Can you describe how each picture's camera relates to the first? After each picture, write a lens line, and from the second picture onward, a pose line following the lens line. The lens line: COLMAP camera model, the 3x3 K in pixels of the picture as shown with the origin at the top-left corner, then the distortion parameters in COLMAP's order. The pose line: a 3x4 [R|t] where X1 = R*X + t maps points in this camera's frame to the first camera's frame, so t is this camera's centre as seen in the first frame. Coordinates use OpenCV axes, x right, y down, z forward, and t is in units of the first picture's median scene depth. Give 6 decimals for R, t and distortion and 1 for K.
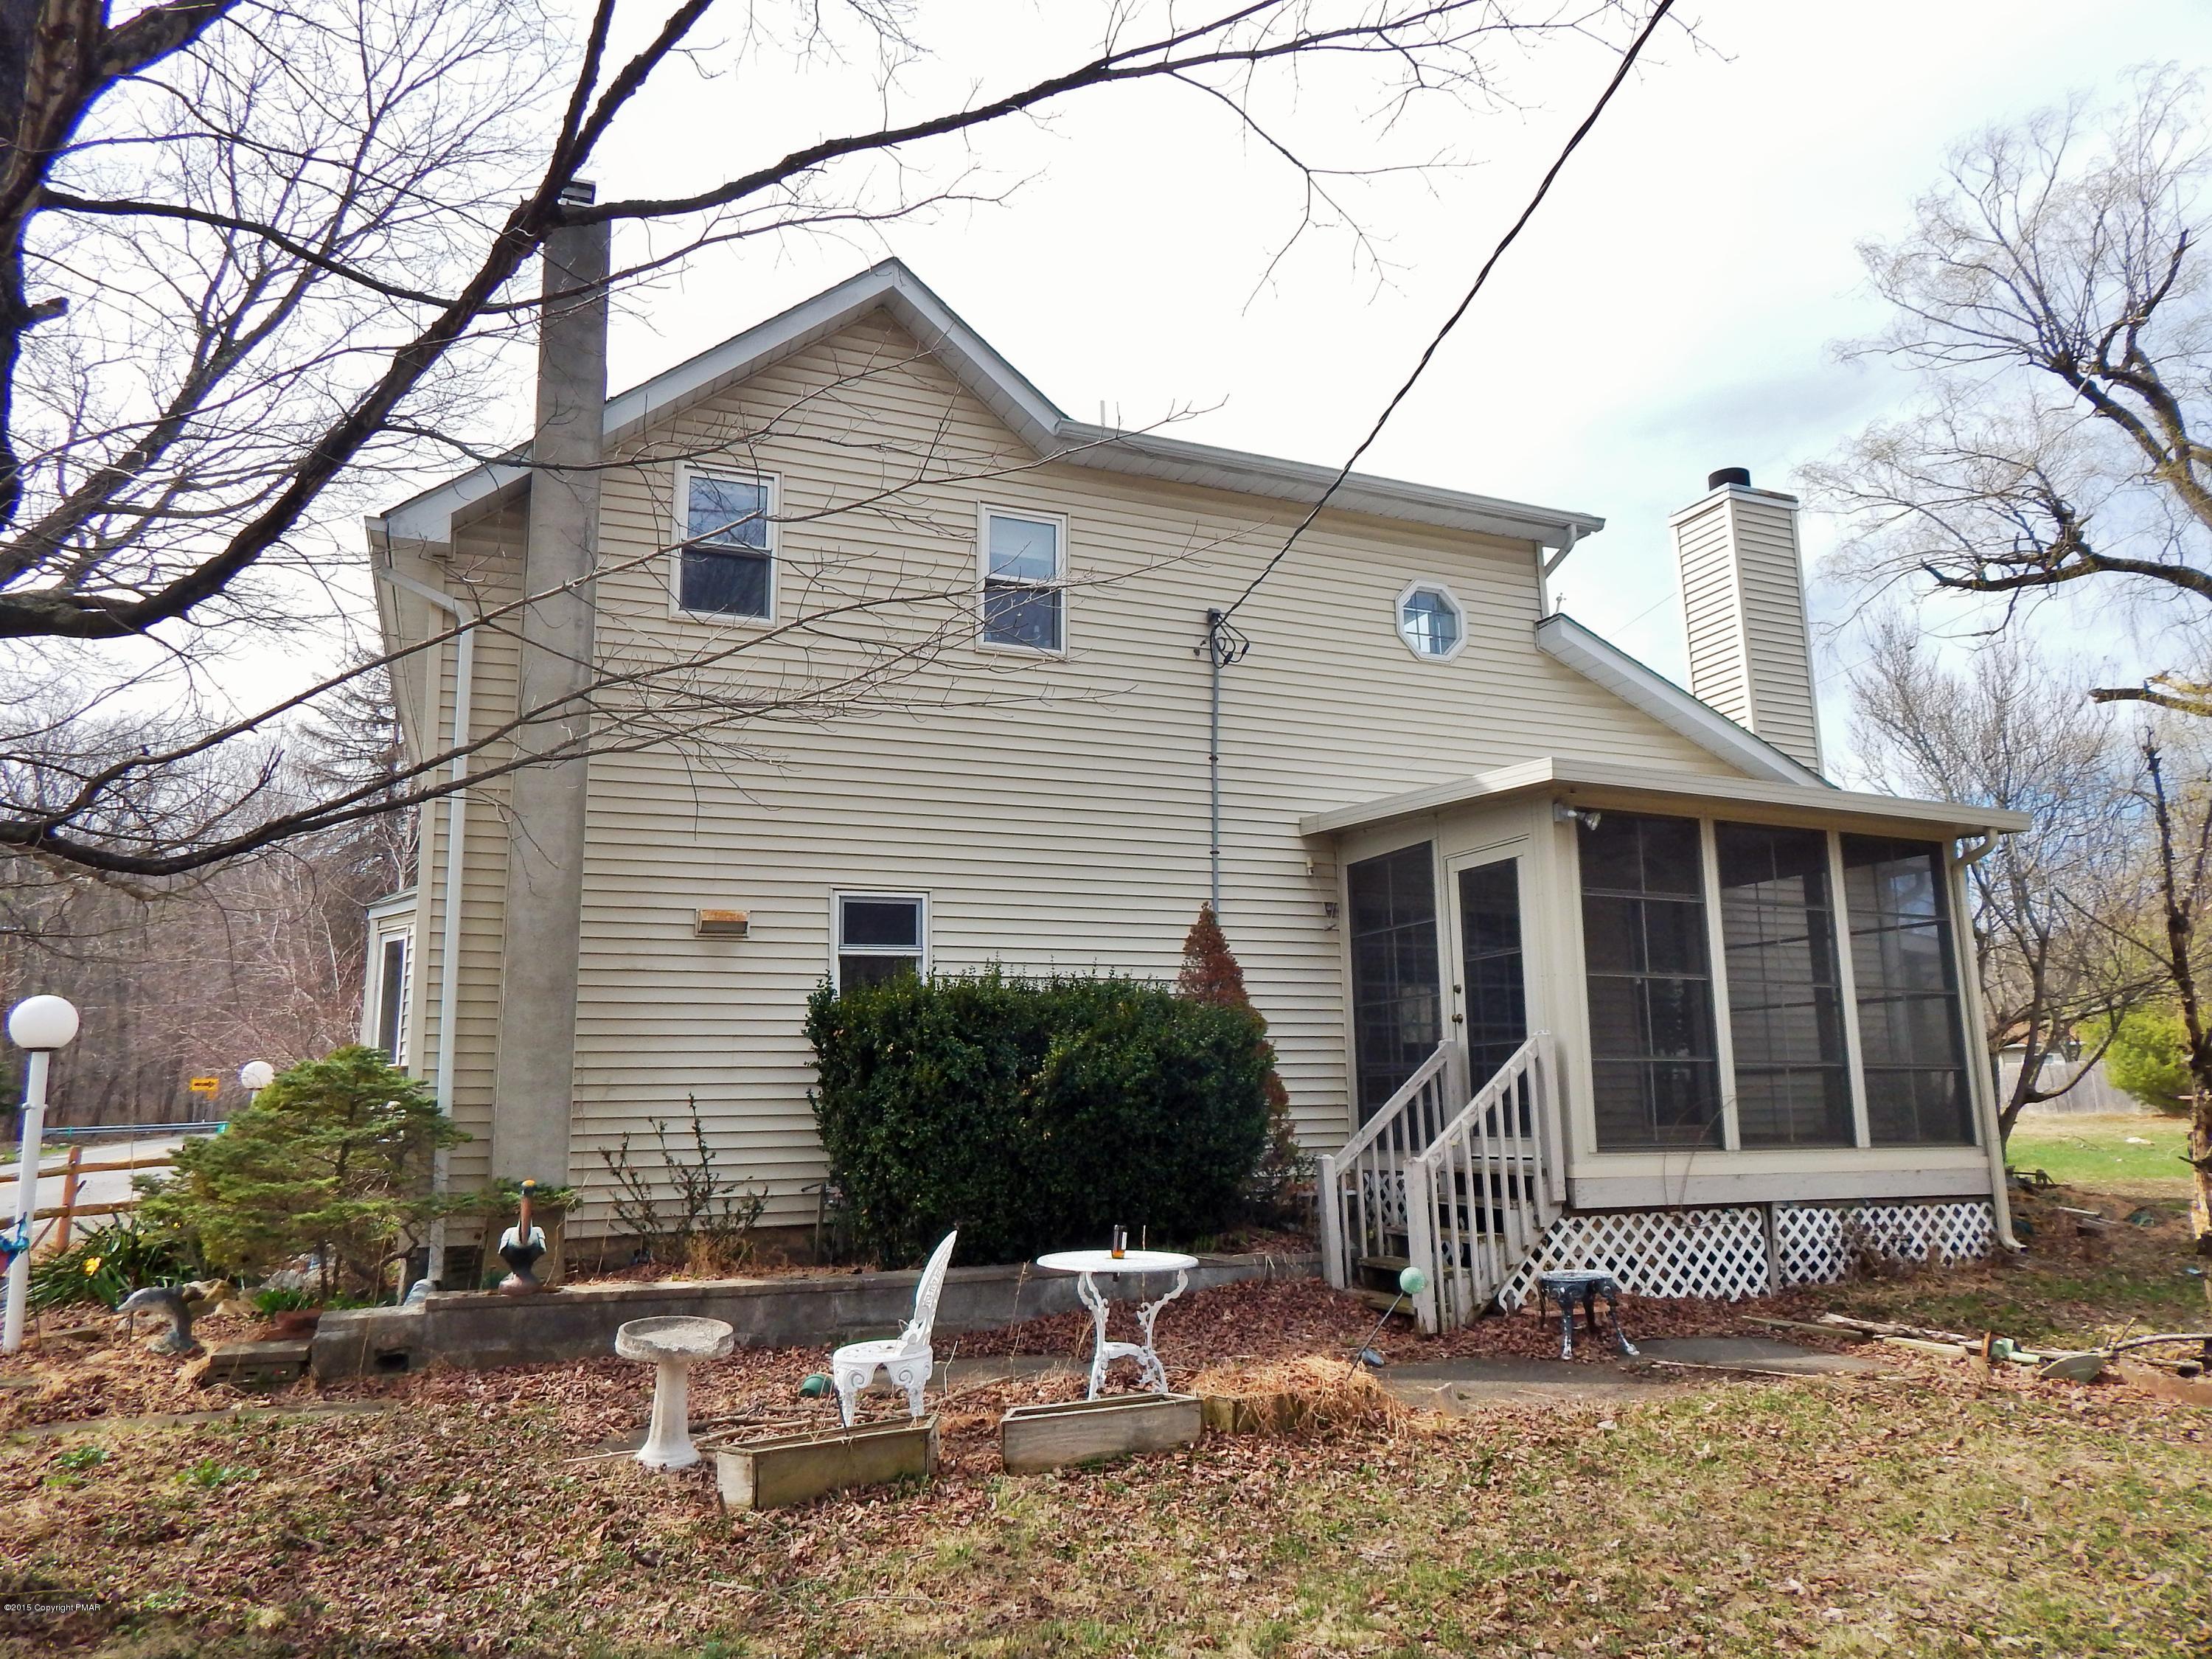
lens RADIAL K [[1437.8, 0, 1147.1], [0, 1437.8, 832.9], [0, 0, 1]] dist [-0.005990, -0.002473]
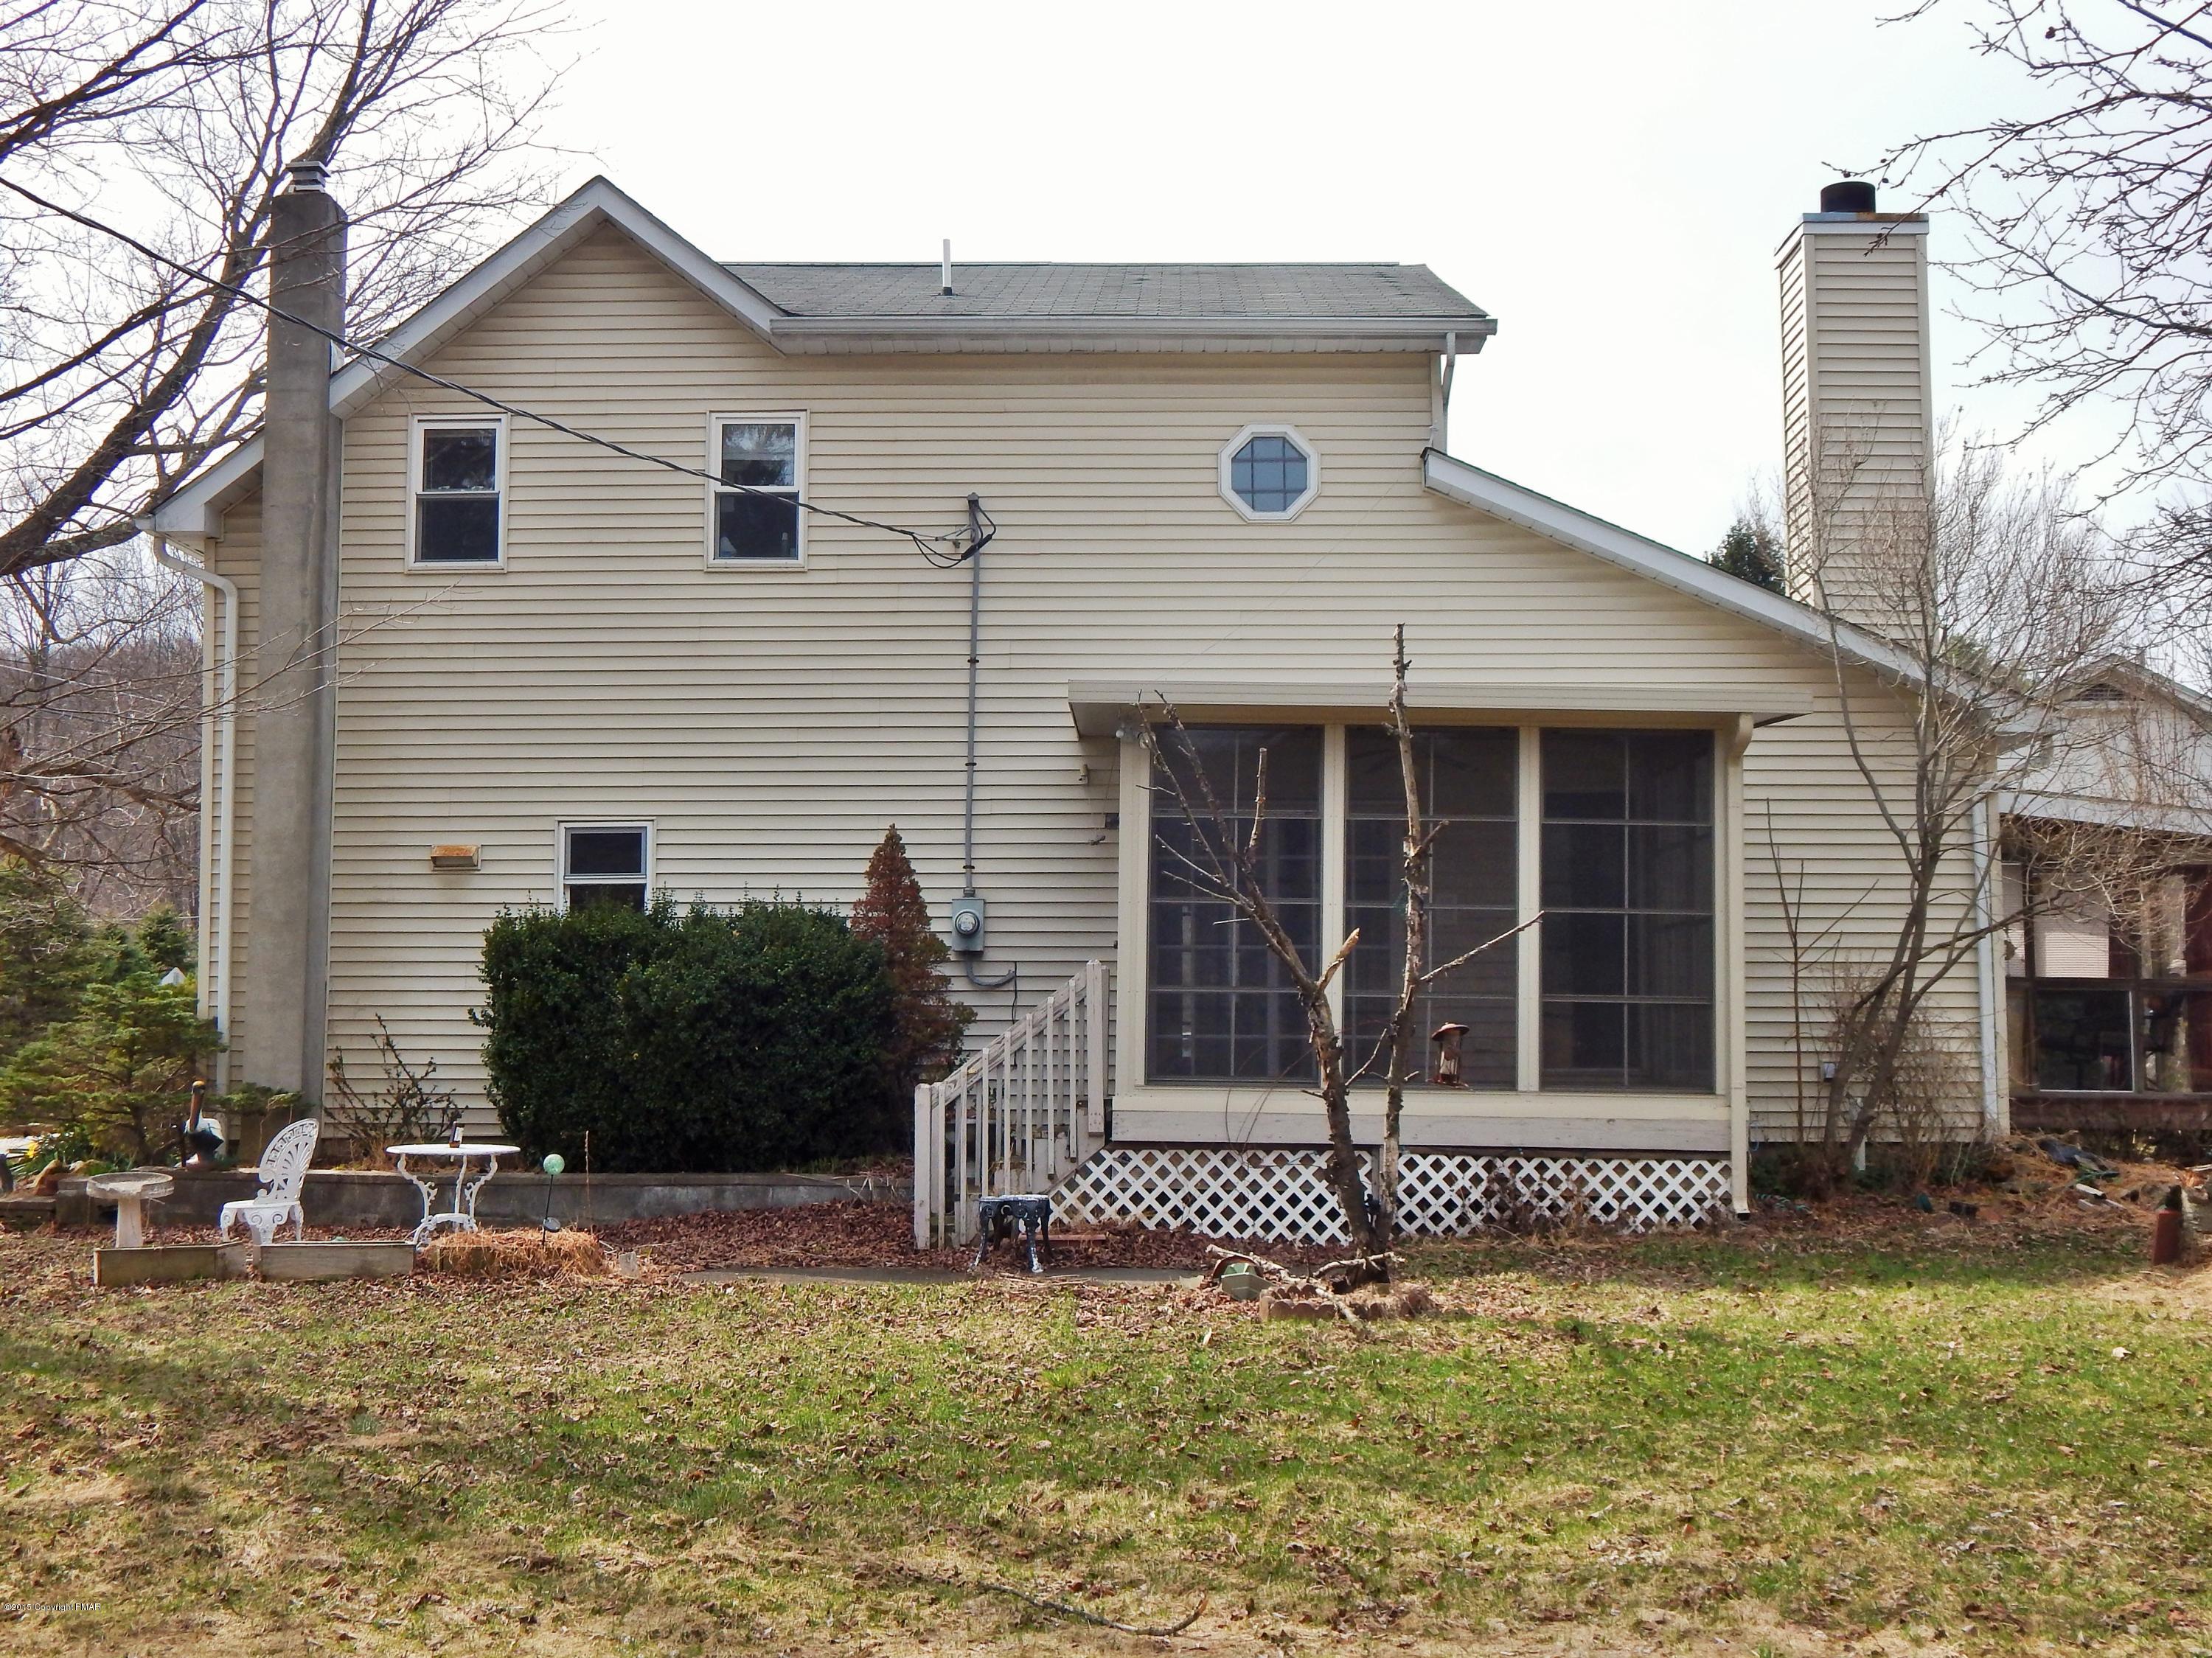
lens RADIAL K [[2217.7, 0, 1106.0], [0, 2217.7, 829.0], [0, 0, 1]] dist [-0.005303, -0.017352]
pose [[0.919191, -0.021076, -0.393247, 0.787037], [0.057636, 0.995014, 0.081391, -0.064017], [0.389571, -0.097479, 0.915823, -0.320474]]
